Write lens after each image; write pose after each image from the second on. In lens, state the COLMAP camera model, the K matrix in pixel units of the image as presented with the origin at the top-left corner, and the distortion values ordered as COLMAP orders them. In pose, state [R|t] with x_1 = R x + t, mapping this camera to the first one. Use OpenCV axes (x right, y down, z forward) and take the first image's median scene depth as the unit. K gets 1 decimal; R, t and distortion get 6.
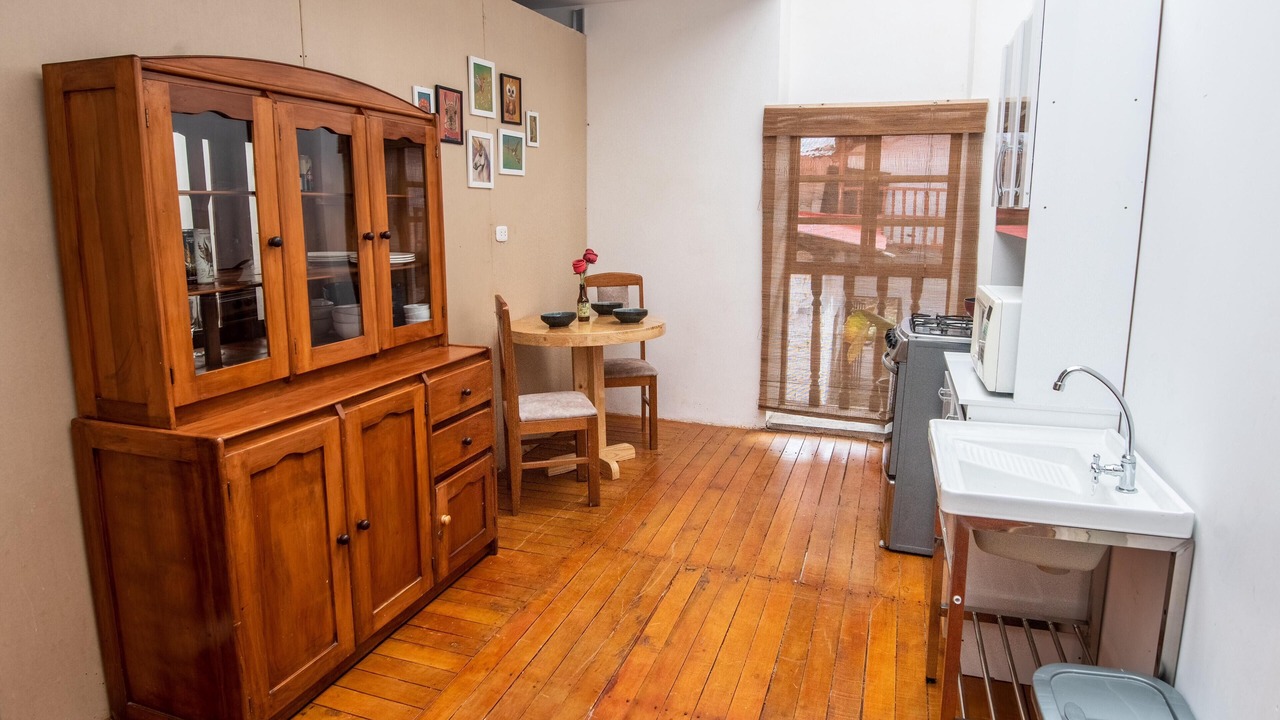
lens RADIAL K [[778.5, 0, 652.2], [0, 778.5, 339.9], [0, 0, 1]] dist [-0.019135, -0.008620]
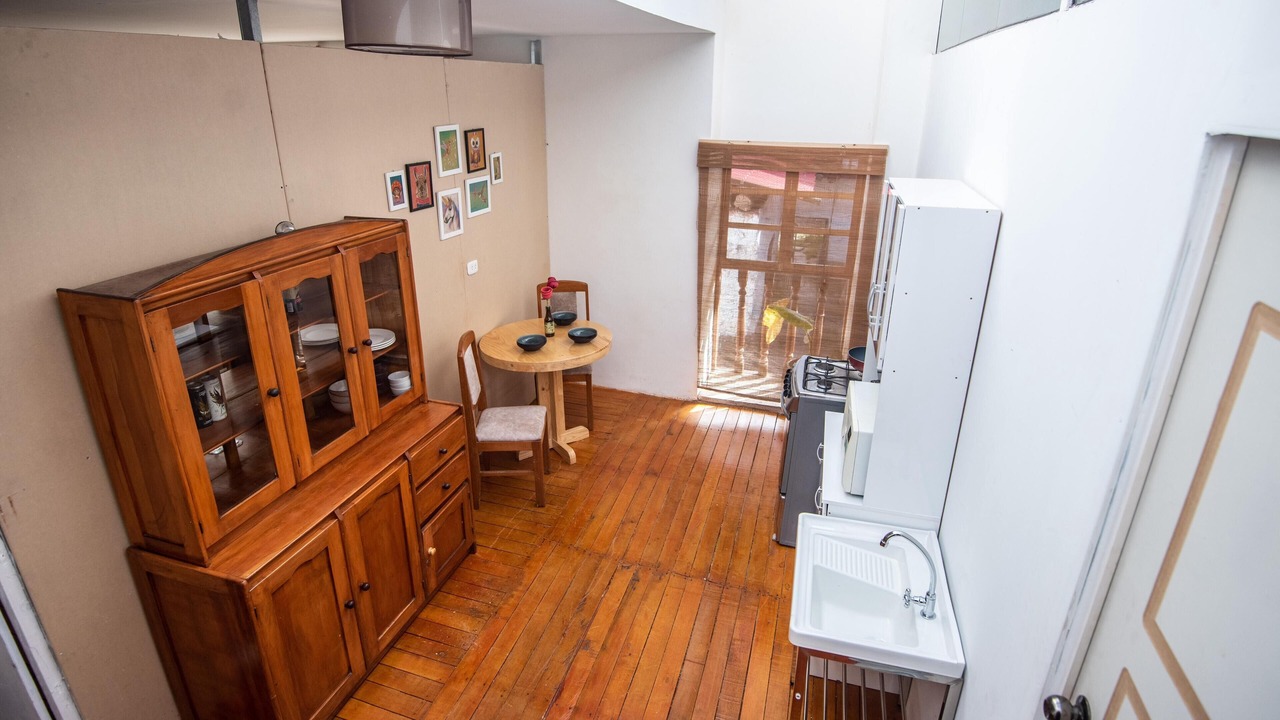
lens RADIAL K [[659.2, 0, 646.1], [0, 659.2, 330.4], [0, 0, 1]] dist [-0.022836, -0.007004]
pose [[0.999449, -0.003356, 0.033032, 0.046965], [-0.002565, 0.984104, 0.177577, -0.279696], [-0.033103, -0.177564, 0.983552, -0.012742]]
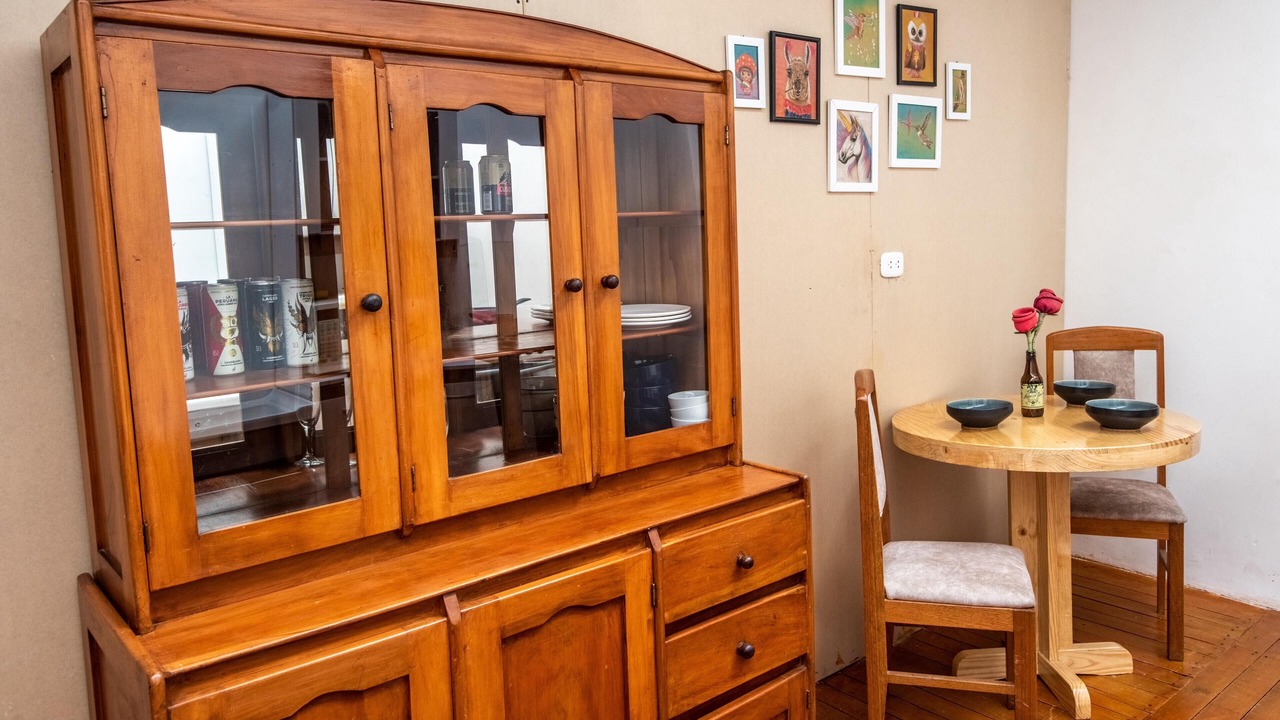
lens RADIAL K [[937.2, 0, 653.1], [0, 937.2, 324.5], [0, 0, 1]] dist [0.028755, -0.020692]
pose [[0.850637, 0.024221, -0.525196, 0.046115], [-0.052548, 0.997853, -0.039089, -0.064042], [0.523121, 0.060849, 0.850083, 0.348570]]
